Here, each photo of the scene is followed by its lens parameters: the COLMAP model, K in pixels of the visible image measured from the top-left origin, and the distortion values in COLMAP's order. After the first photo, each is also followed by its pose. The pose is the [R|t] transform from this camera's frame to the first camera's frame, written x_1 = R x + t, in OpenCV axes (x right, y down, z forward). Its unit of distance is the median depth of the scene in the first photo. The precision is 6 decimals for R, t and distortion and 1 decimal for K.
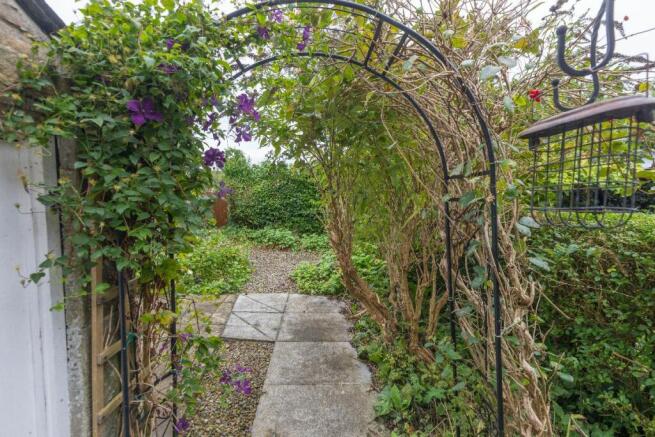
lens RADIAL K [[308.6, 0, 324.4], [0, 308.6, 215.6], [0, 0, 1]] dist [-0.014993, 0.000266]
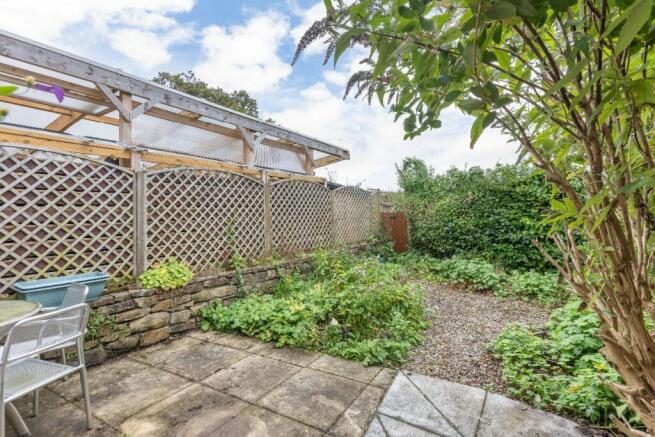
lens RADIAL K [[313.8, 0, 329.8], [0, 313.8, 202.1], [0, 0, 1]] dist [-0.018374, -0.000023]
pose [[0.828077, -0.052264, -0.558173, -0.017471], [-0.009687, 0.994162, -0.107458, -0.011974], [0.560531, 0.094391, 0.822737, 0.287964]]
